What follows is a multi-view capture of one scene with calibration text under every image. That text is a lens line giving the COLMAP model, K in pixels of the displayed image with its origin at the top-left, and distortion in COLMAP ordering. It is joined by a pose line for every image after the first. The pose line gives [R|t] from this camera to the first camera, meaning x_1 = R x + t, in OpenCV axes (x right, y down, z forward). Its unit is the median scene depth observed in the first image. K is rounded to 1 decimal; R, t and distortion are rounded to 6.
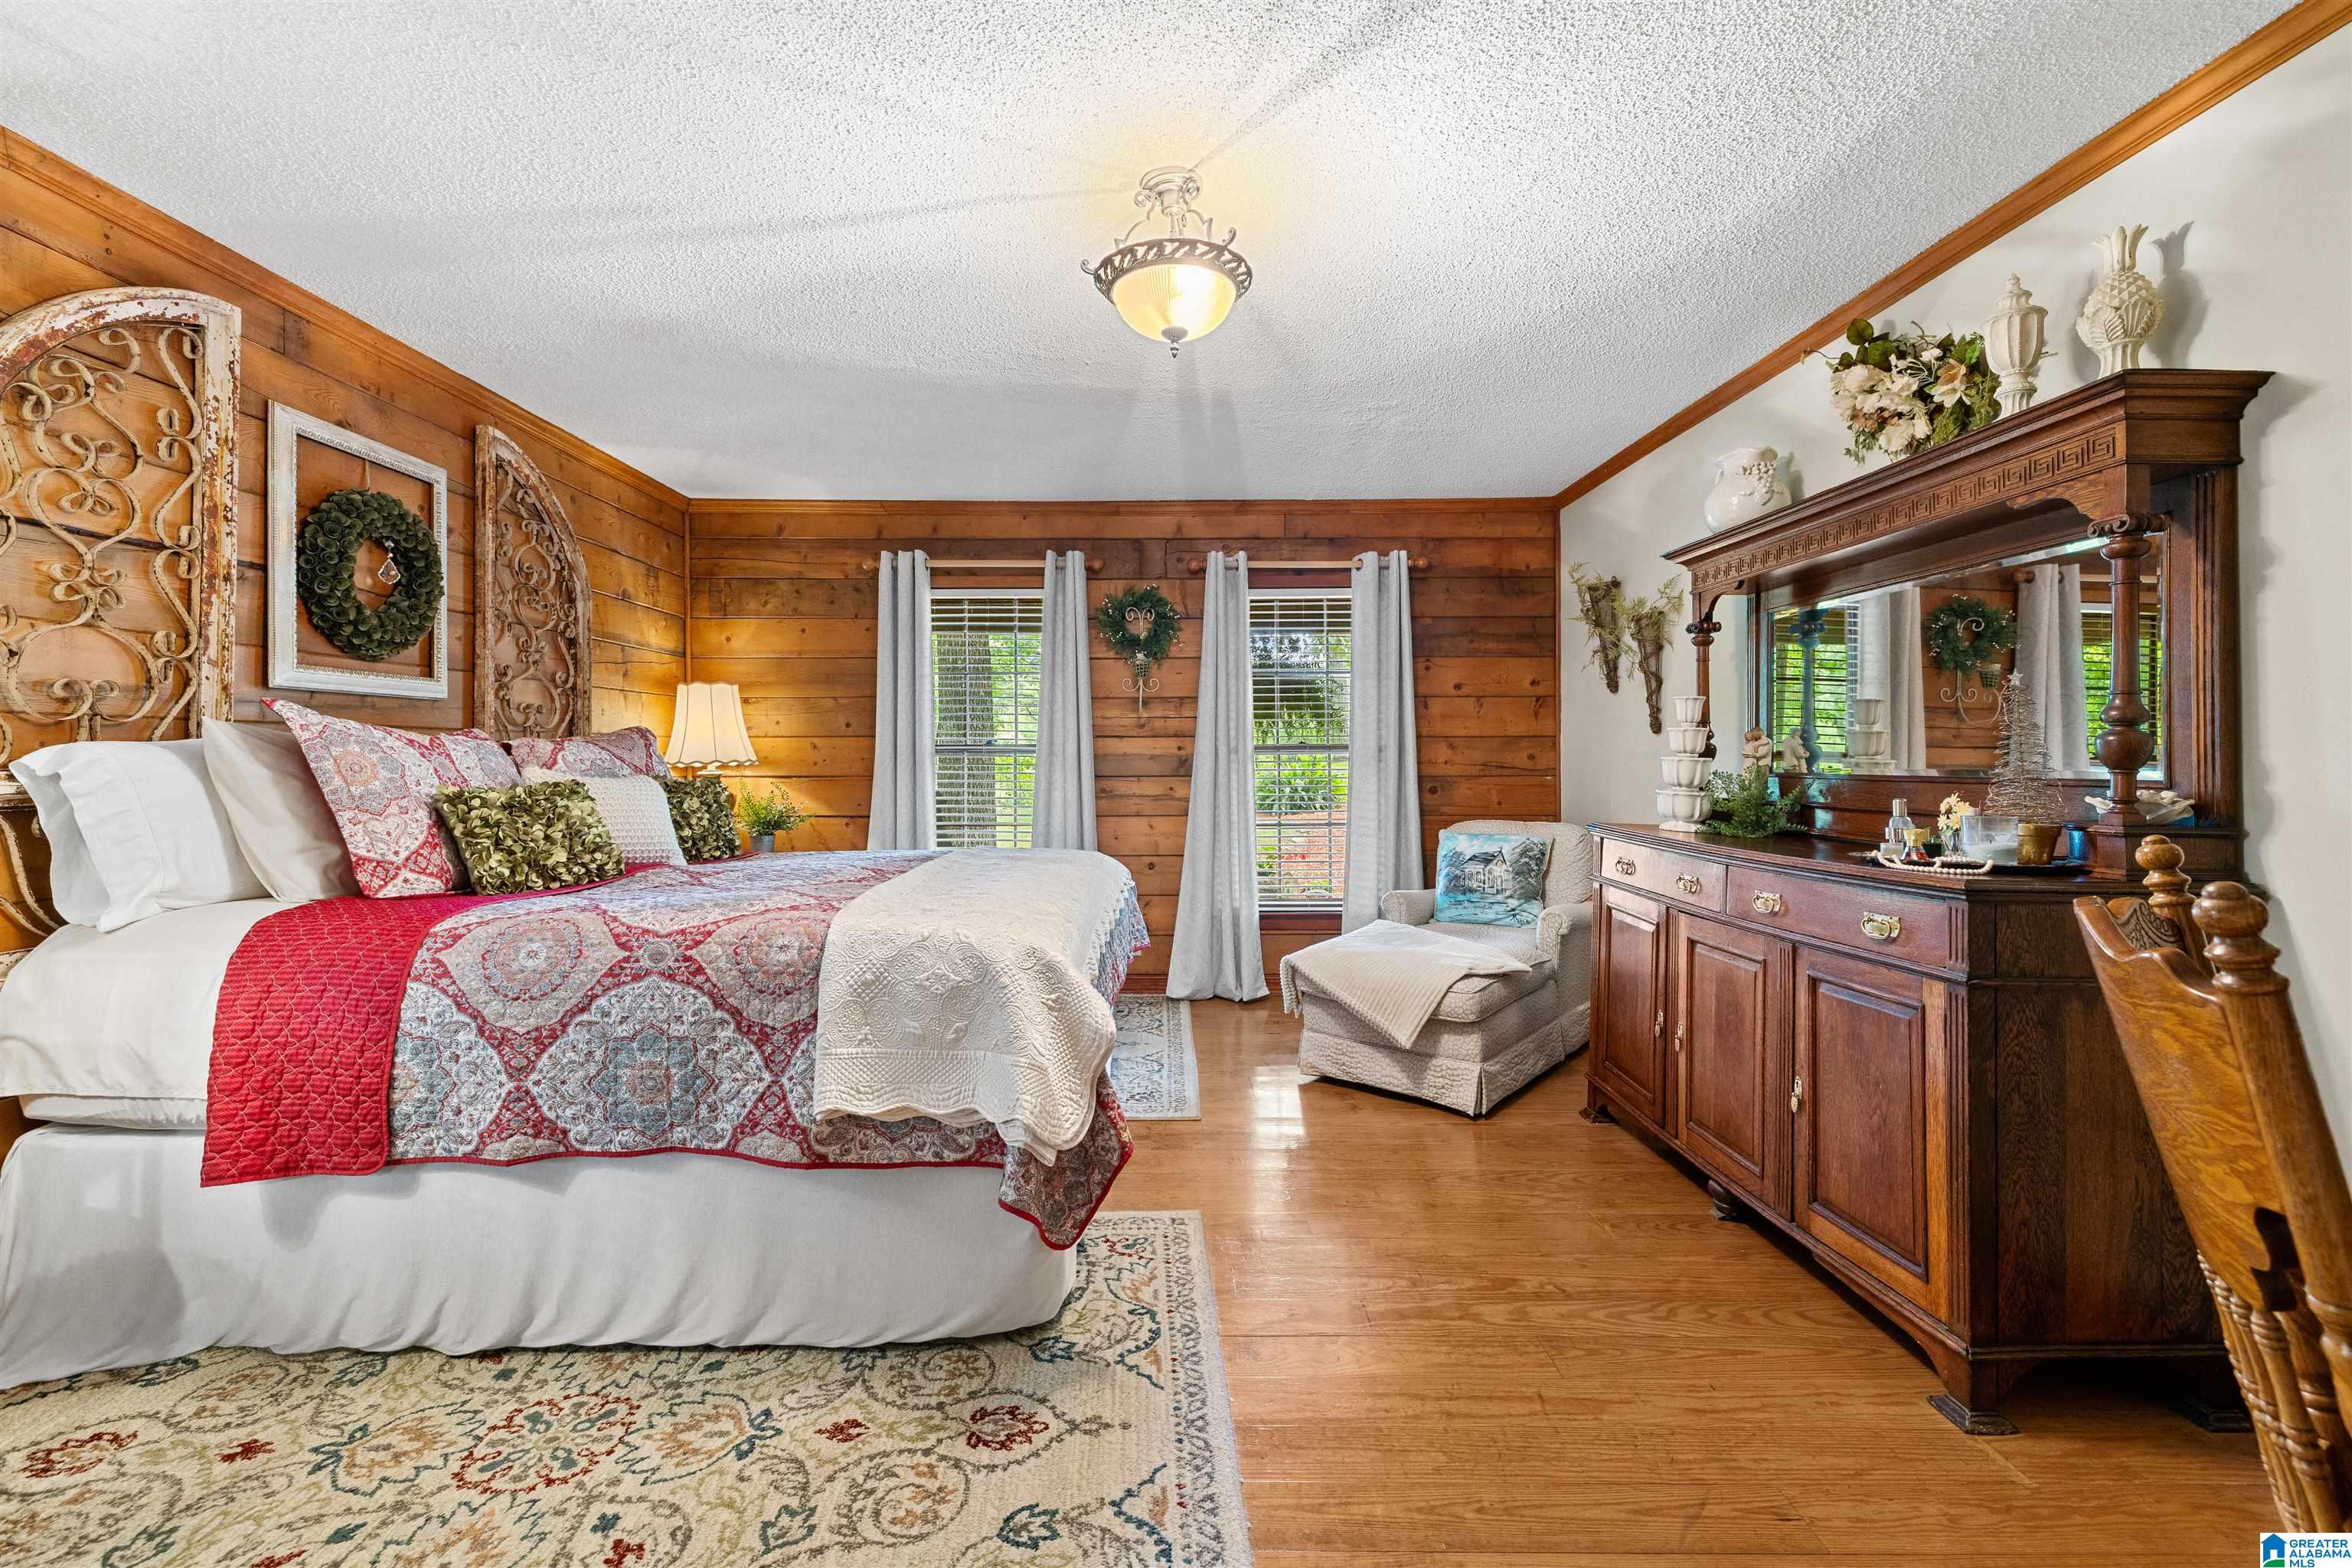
lens RADIAL K [[994.6, 0, 1184.0], [0, 994.6, 790.7], [0, 0, 1]] dist [0.002542, 0.000493]
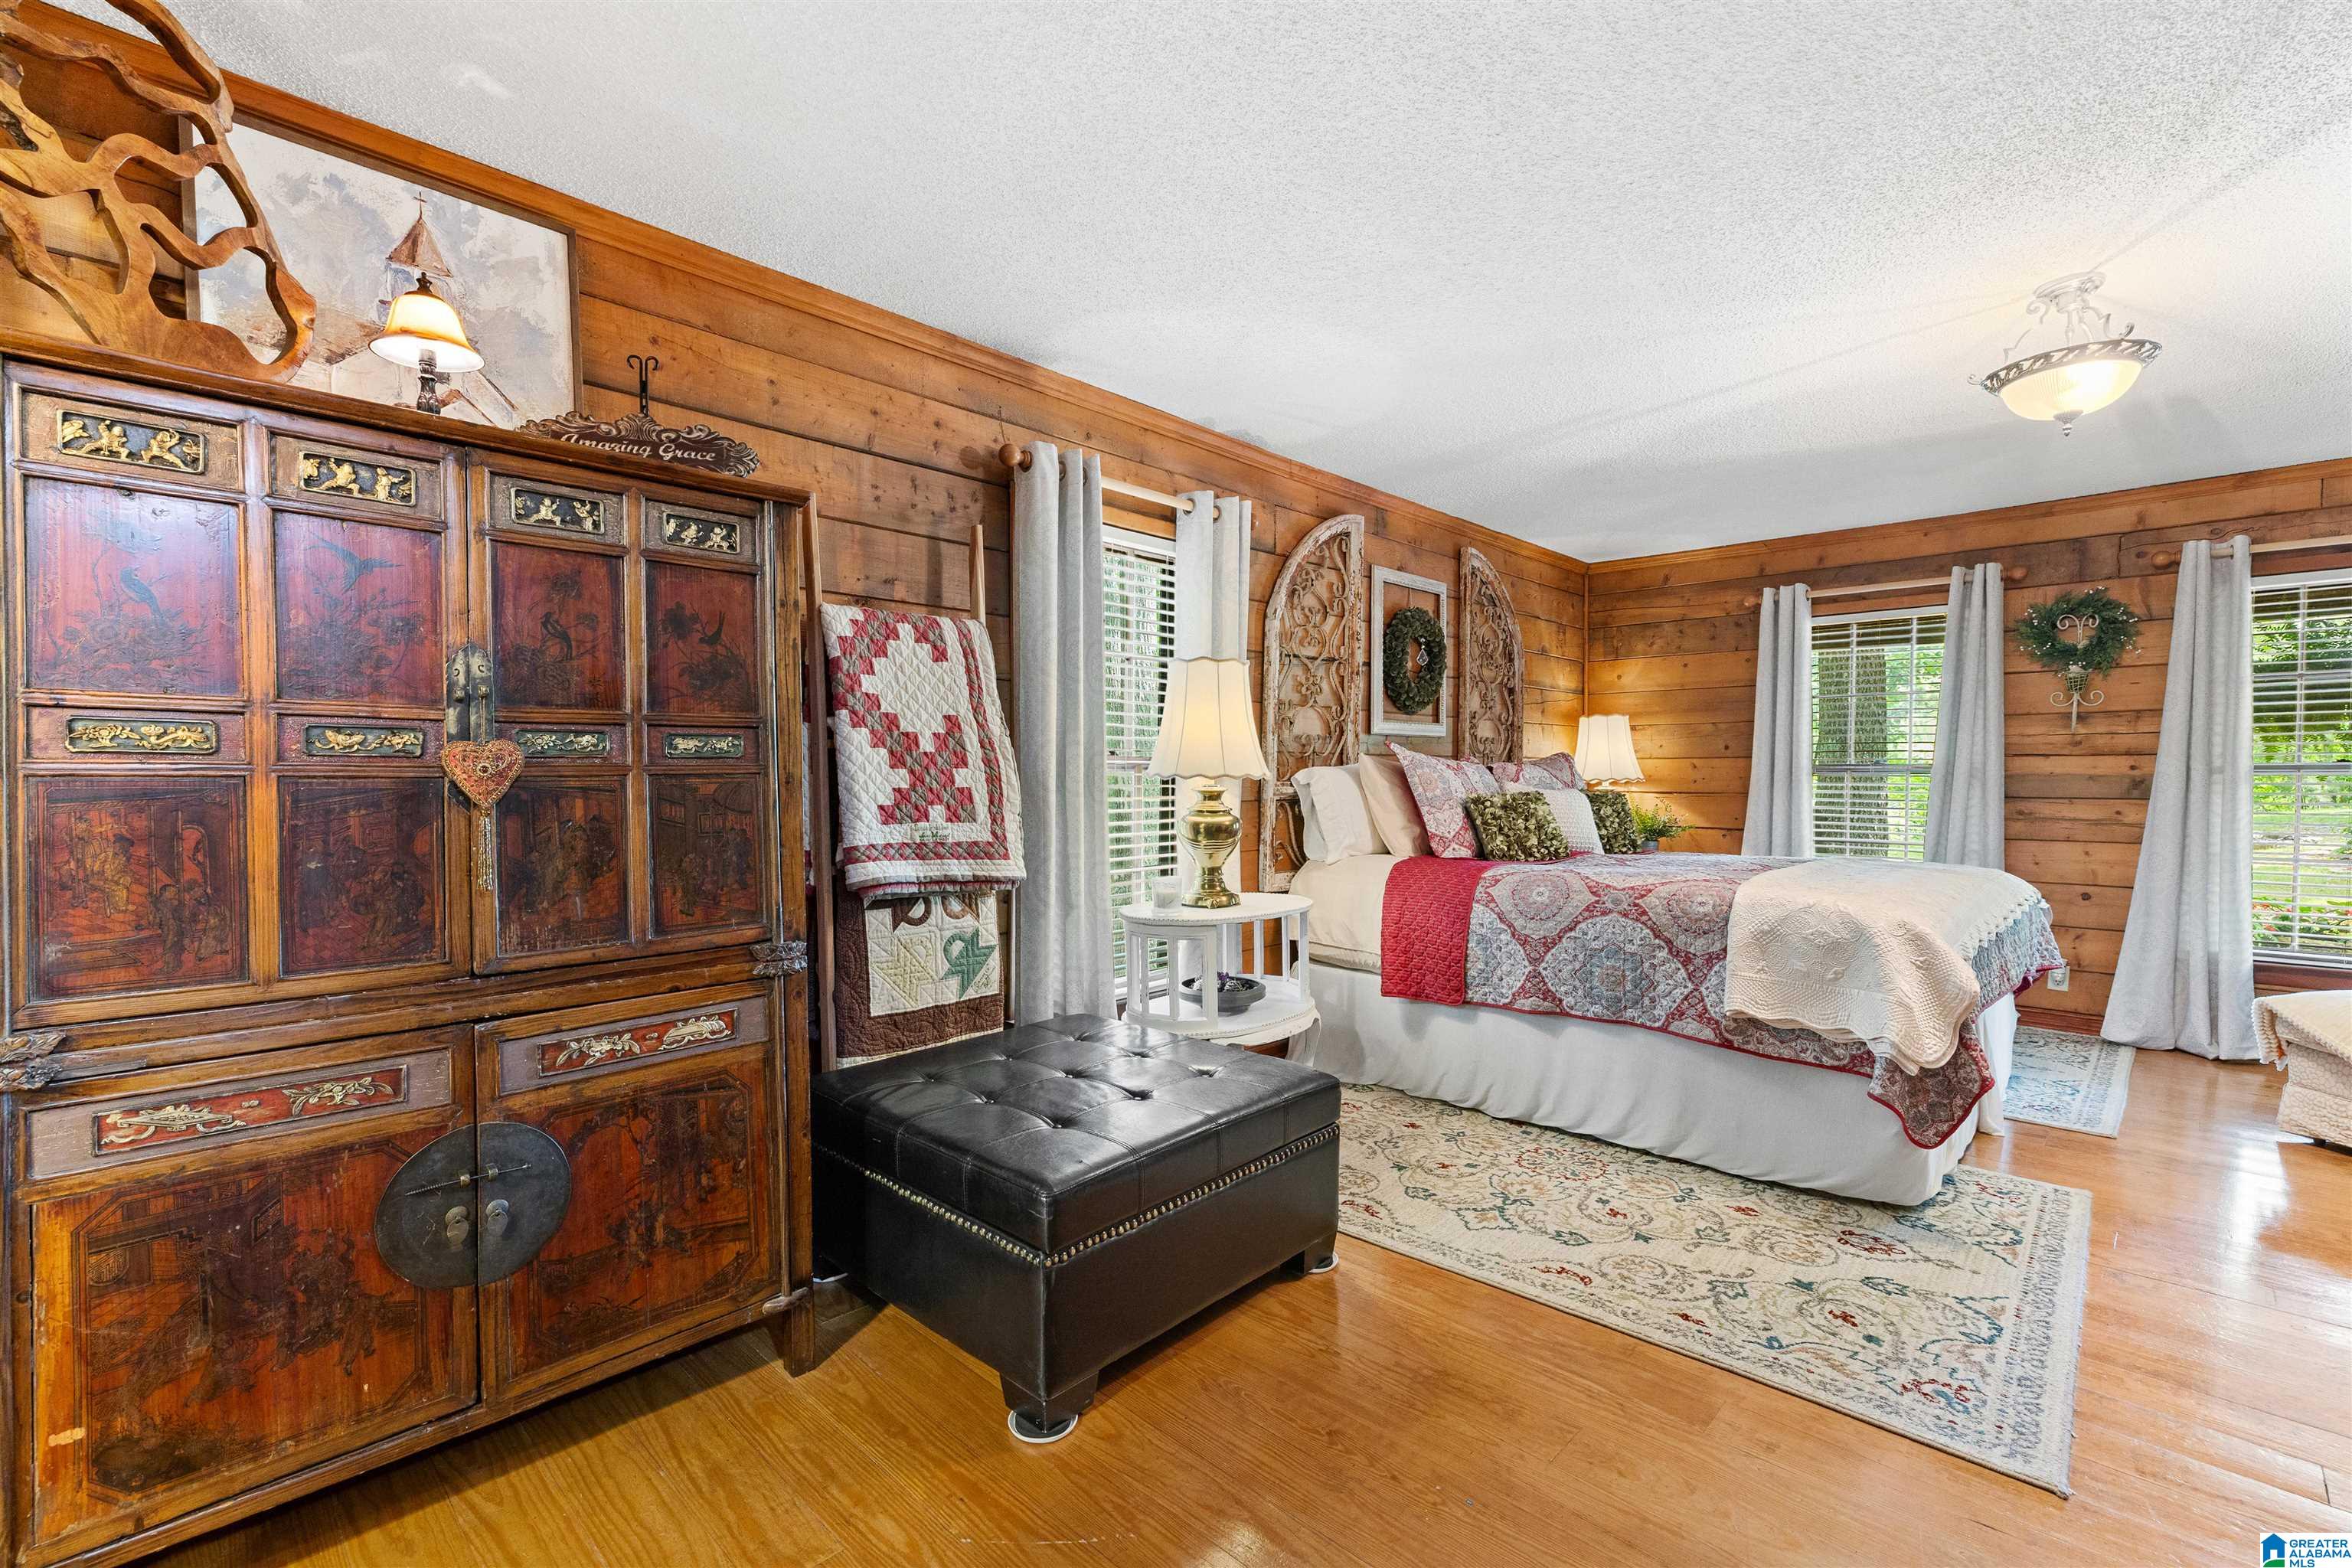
lens RADIAL K [[994.6, 0, 1184.0], [0, 994.6, 790.7], [0, 0, 1]] dist [0.002542, 0.000493]
pose [[0.691998, 0.015145, -0.721740, 0.105402], [-0.027951, 0.999592, -0.005824, 0.013925], [0.721358, 0.024203, 0.692140, -0.464066]]
